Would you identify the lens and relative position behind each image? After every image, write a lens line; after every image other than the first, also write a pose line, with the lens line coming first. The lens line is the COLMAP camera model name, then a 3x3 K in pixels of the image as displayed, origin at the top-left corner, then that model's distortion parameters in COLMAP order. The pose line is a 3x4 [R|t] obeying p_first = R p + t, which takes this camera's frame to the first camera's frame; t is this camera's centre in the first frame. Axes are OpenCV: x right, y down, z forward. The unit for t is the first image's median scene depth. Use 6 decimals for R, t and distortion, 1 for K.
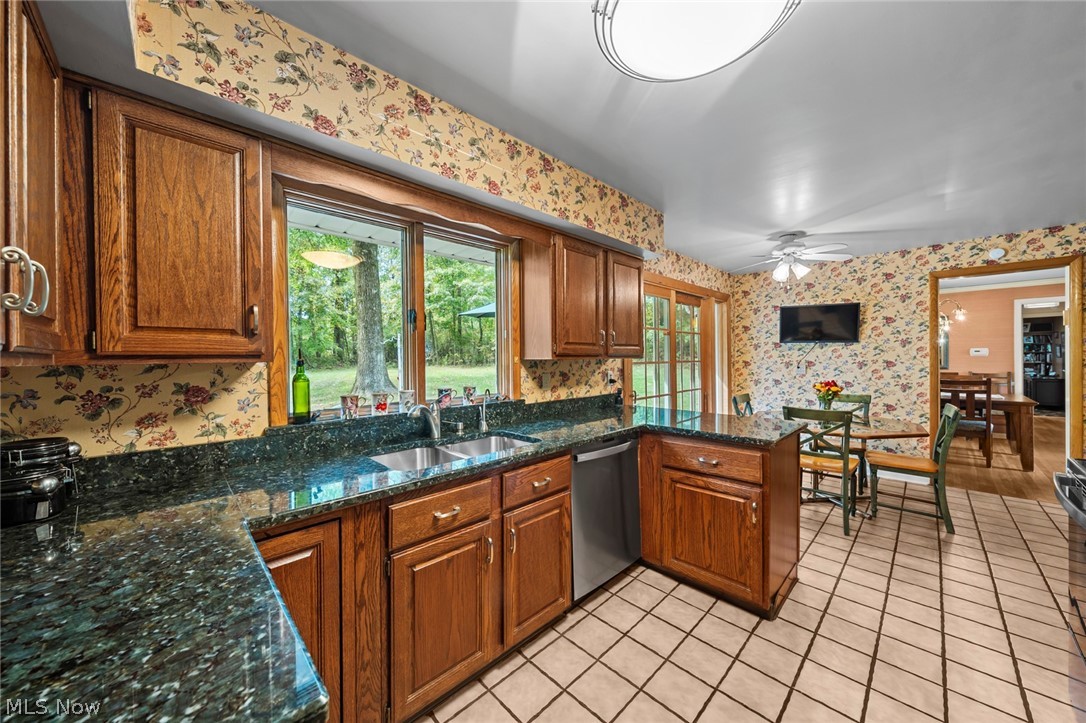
lens RADIAL K [[392.0, 0, 539.6], [0, 392.0, 360.5], [0, 0, 1]] dist [-0.000063, 0.000235]
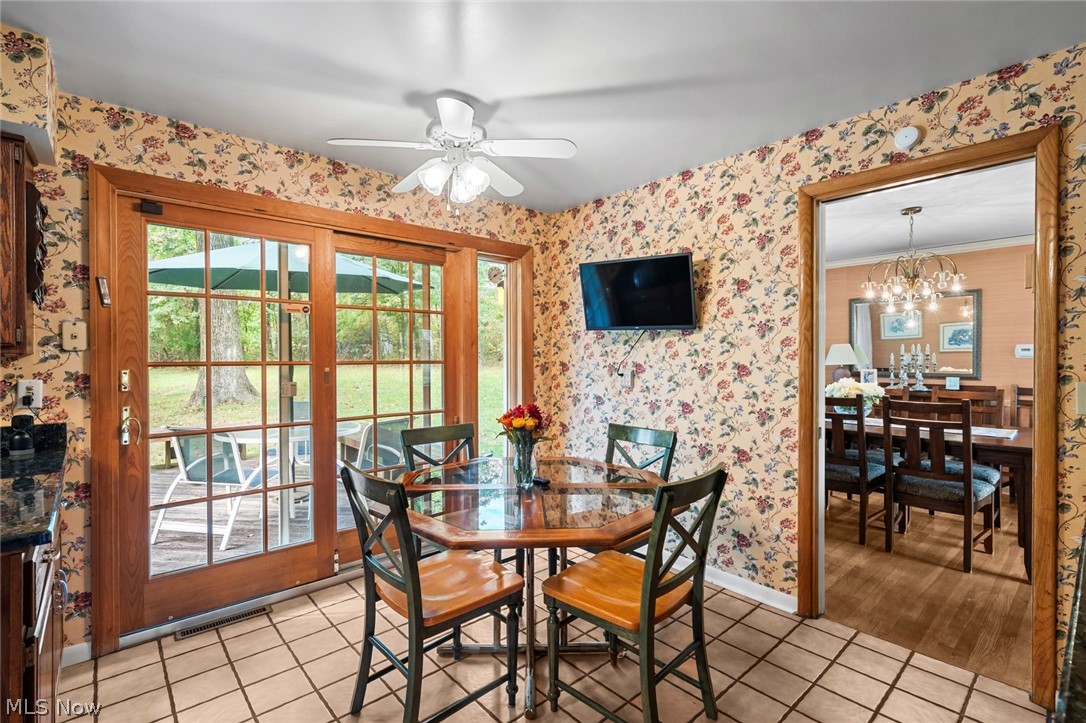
lens RADIAL K [[495.6, 0, 544.8], [0, 495.6, 362.5], [0, 0, 1]] dist [-0.003874, -0.000601]
pose [[0.999269, 0.011240, -0.036541, 0.693818], [-0.011038, 0.999923, 0.005751, -0.003109], [0.036603, -0.005343, 0.999316, 0.359897]]
